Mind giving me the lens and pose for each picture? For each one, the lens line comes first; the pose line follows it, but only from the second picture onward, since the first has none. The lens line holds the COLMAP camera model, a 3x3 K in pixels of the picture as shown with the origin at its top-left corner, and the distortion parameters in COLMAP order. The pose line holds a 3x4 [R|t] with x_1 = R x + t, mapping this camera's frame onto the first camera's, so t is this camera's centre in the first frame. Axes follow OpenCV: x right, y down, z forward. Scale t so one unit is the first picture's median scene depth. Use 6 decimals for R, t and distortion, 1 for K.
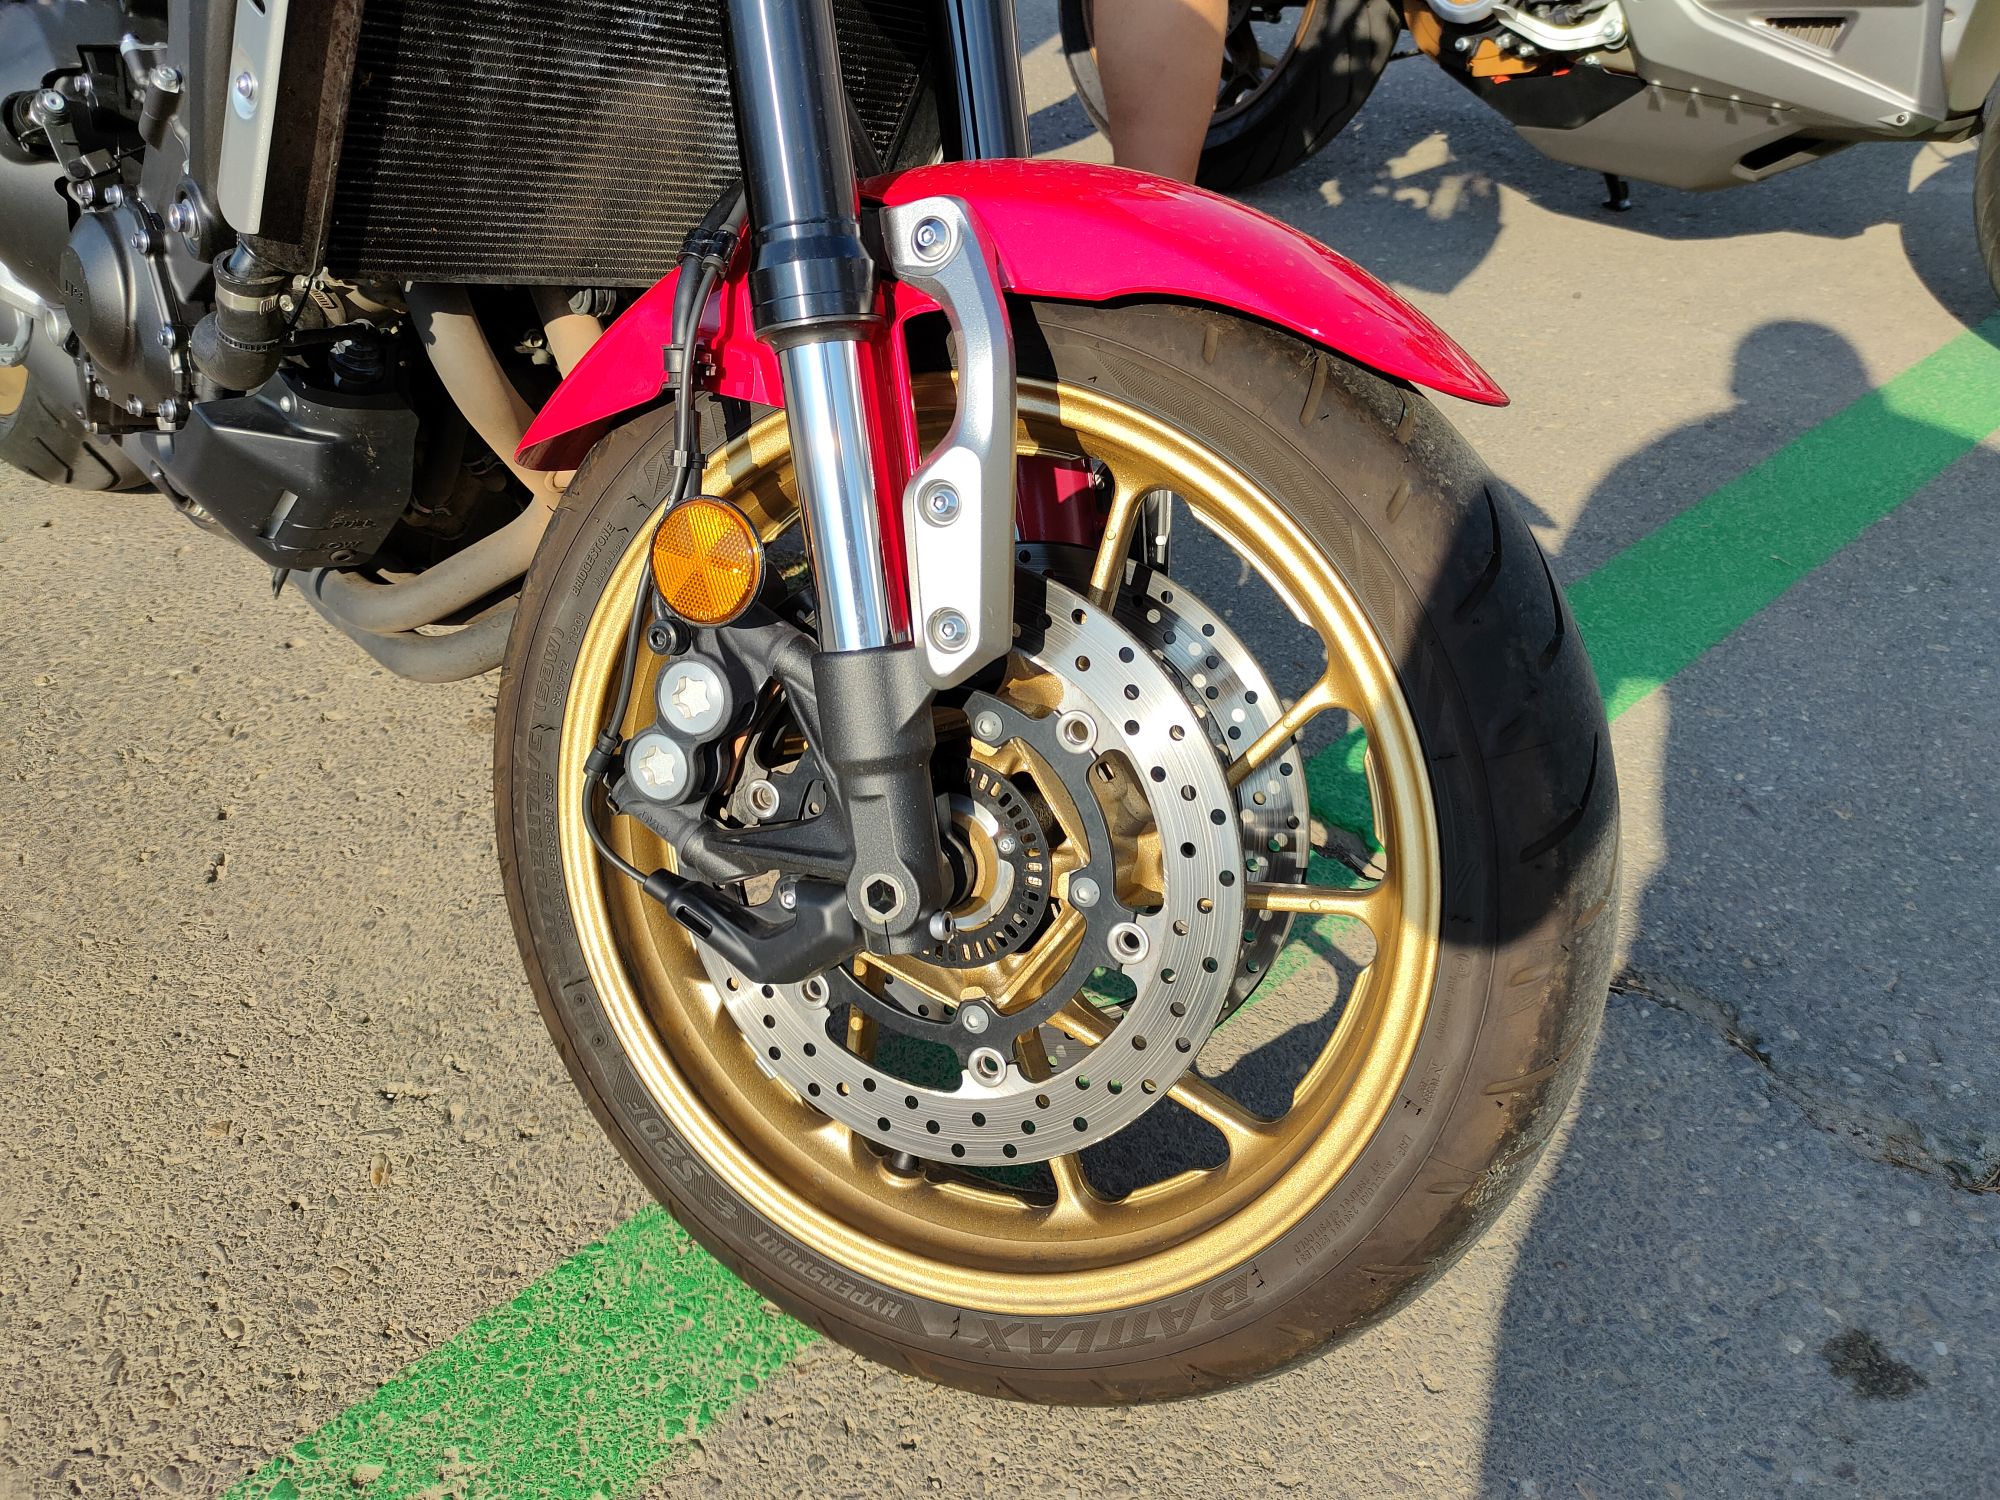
lens RADIAL K [[1604.7, 0, 1015.7], [0, 1604.7, 752.8], [0, 0, 1]] dist [0.034612, -0.006589]
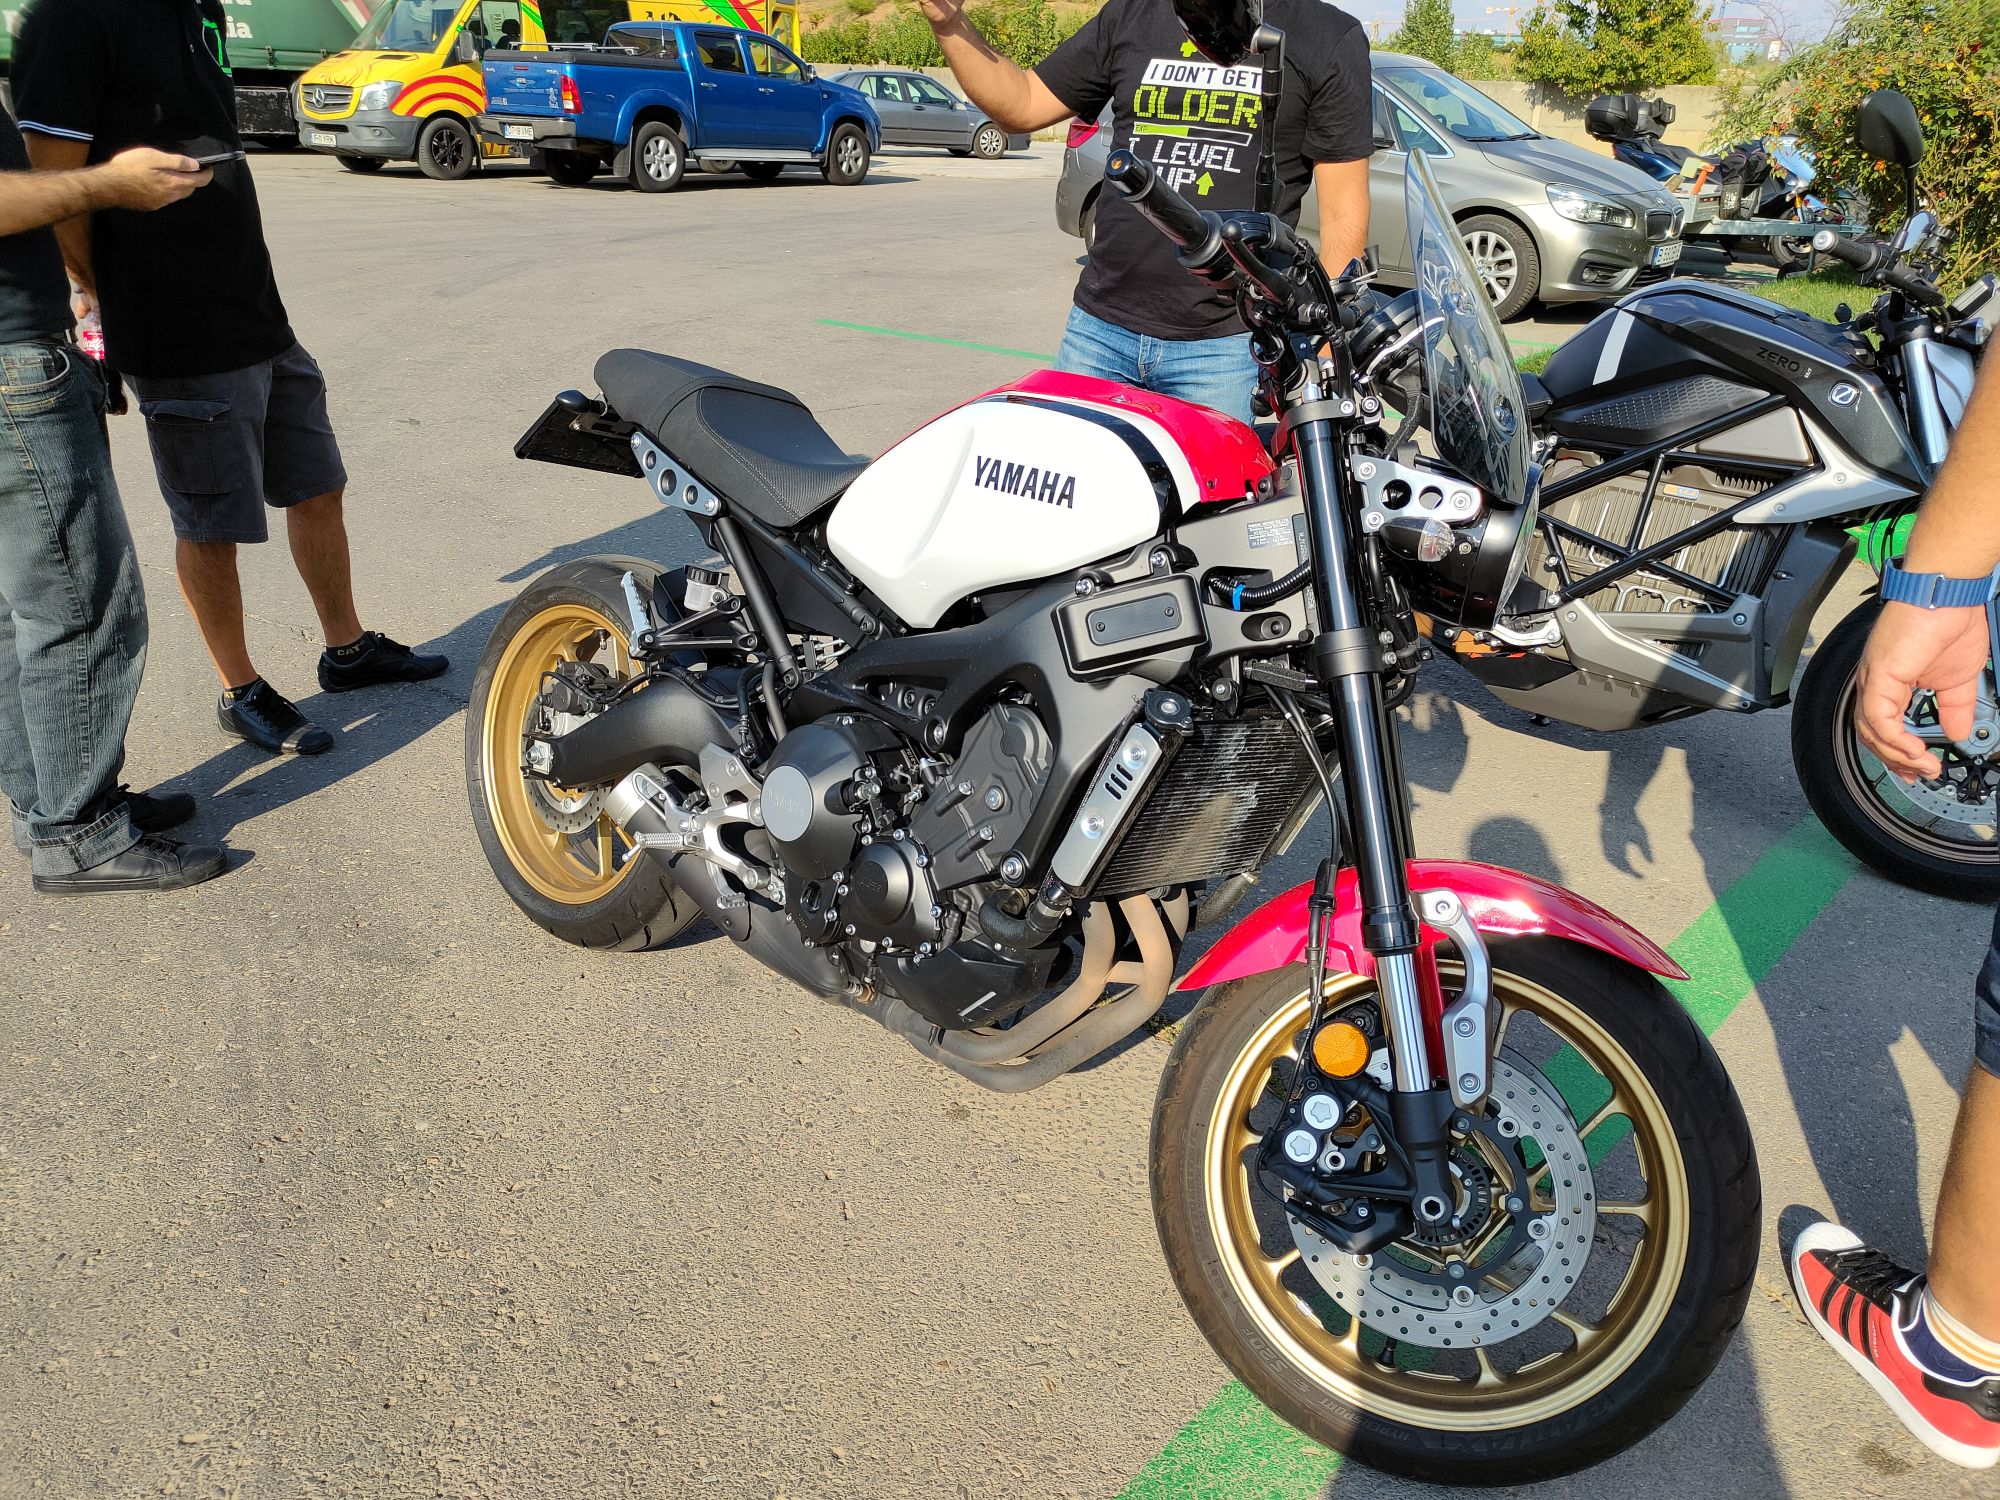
lens RADIAL K [[1597.9, 0, 1000.0], [0, 1597.9, 750.0], [0, 0, 1]] dist [0.058341, -0.035914]
pose [[0.994778, 0.005620, 0.101912, -0.720202], [0.016380, 0.976751, -0.213749, -0.047267], [-0.100744, 0.214302, 0.971558, -0.953858]]
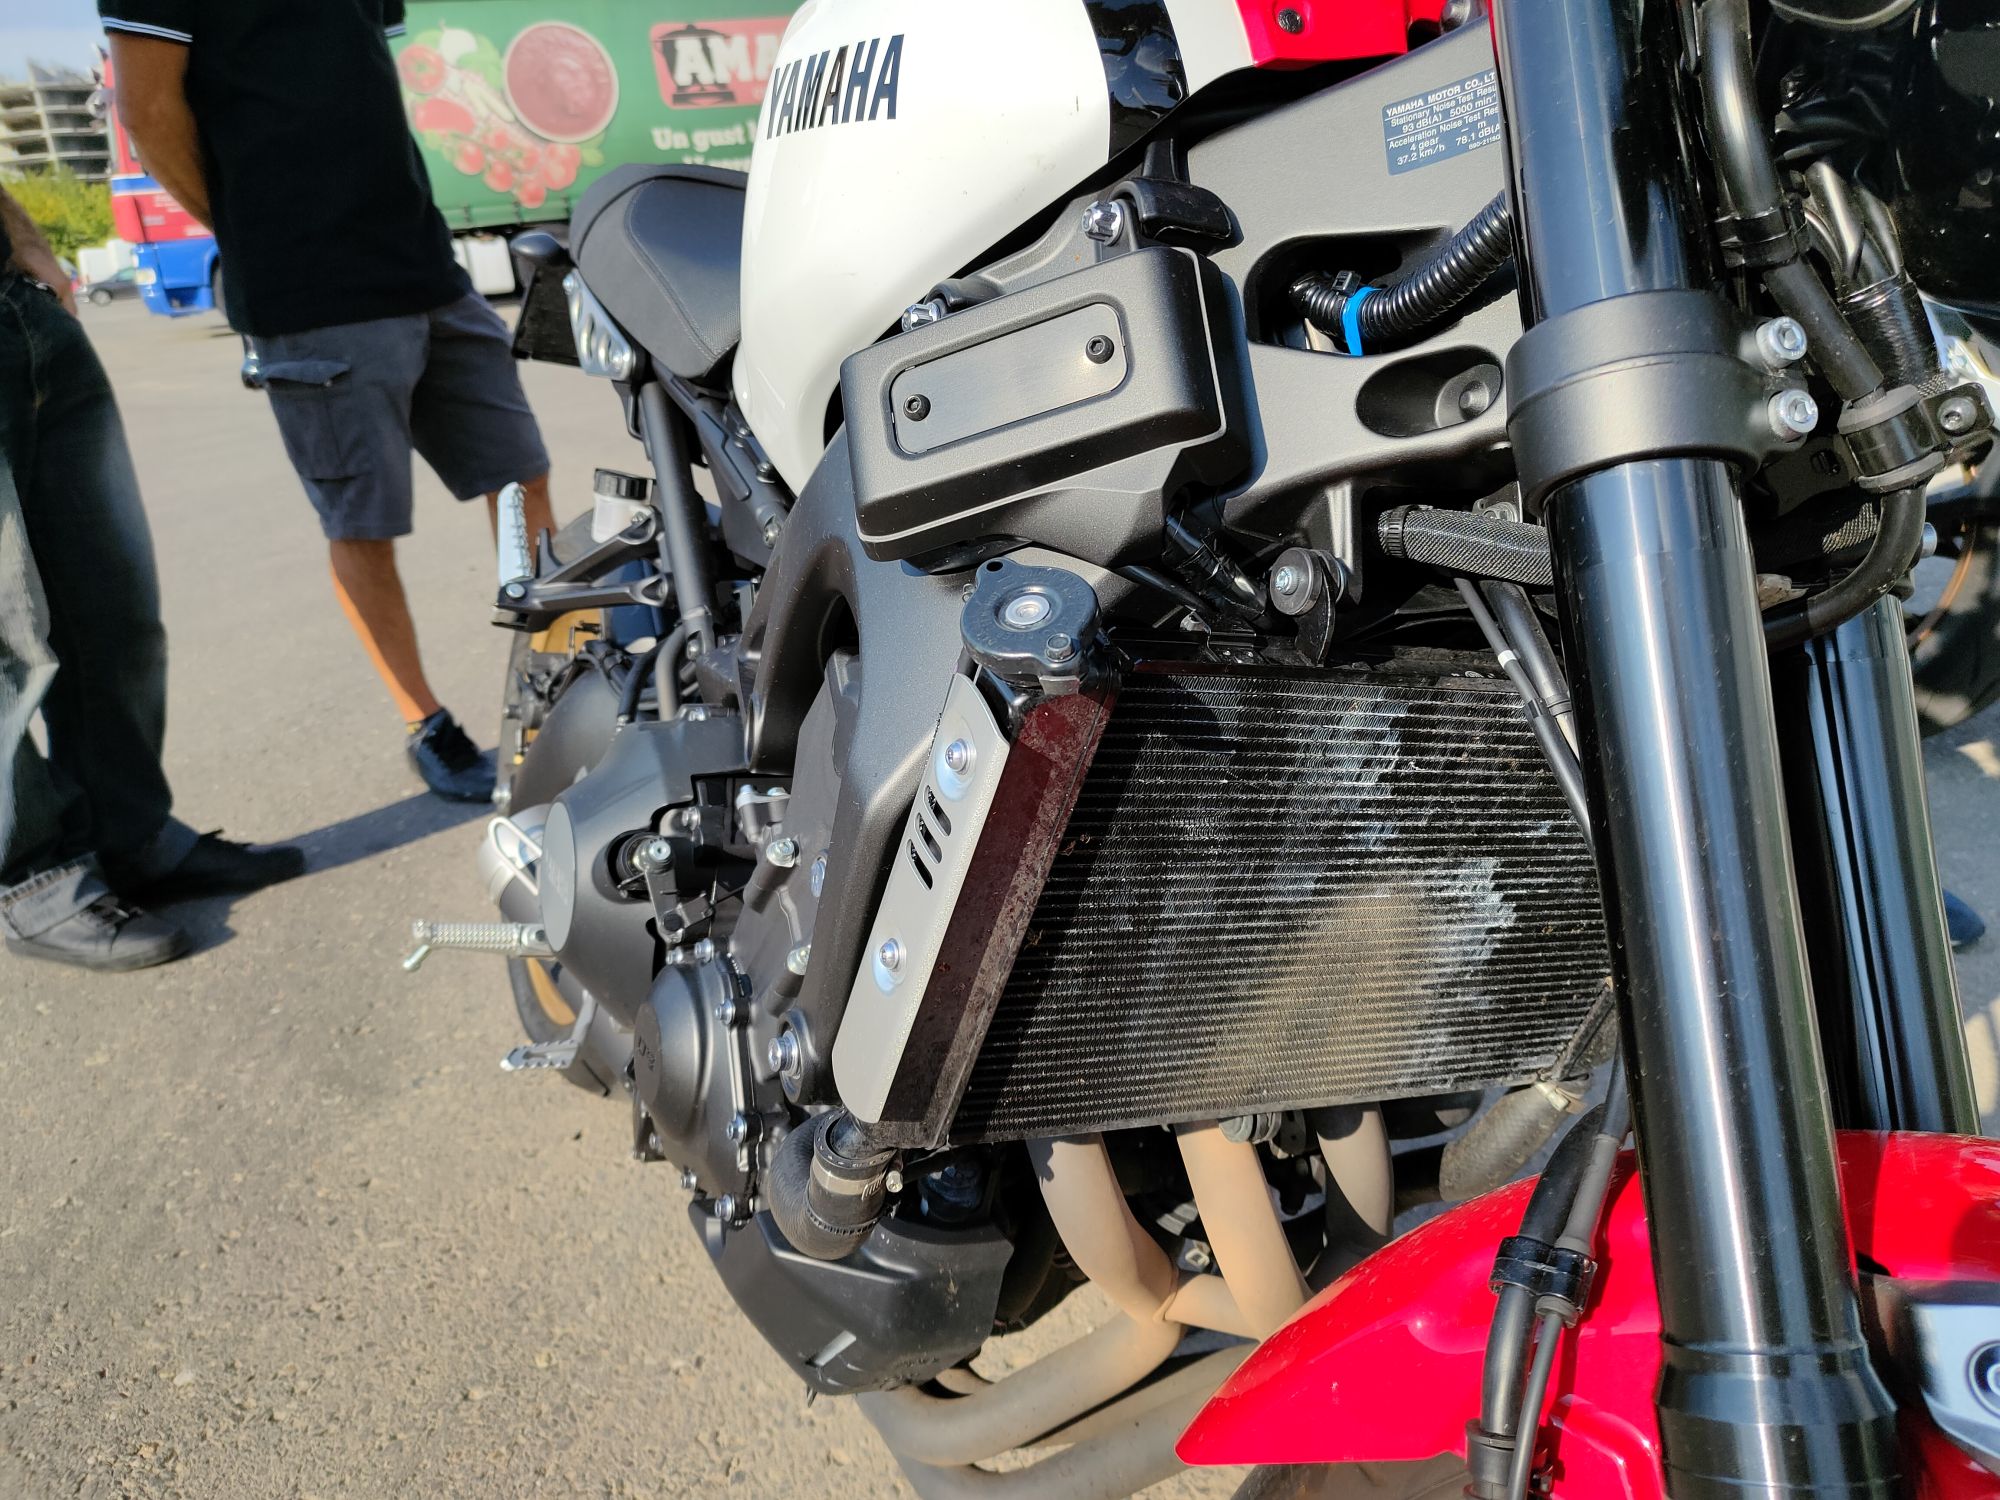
lens RADIAL K [[1604.7, 0, 1015.7], [0, 1604.7, 752.8], [0, 0, 1]] dist [0.034612, -0.006589]
pose [[0.962557, 0.014520, -0.270691, -0.186343], [-0.085465, 0.963893, -0.252203, -0.278963], [0.257256, 0.265894, 0.929042, 0.245296]]
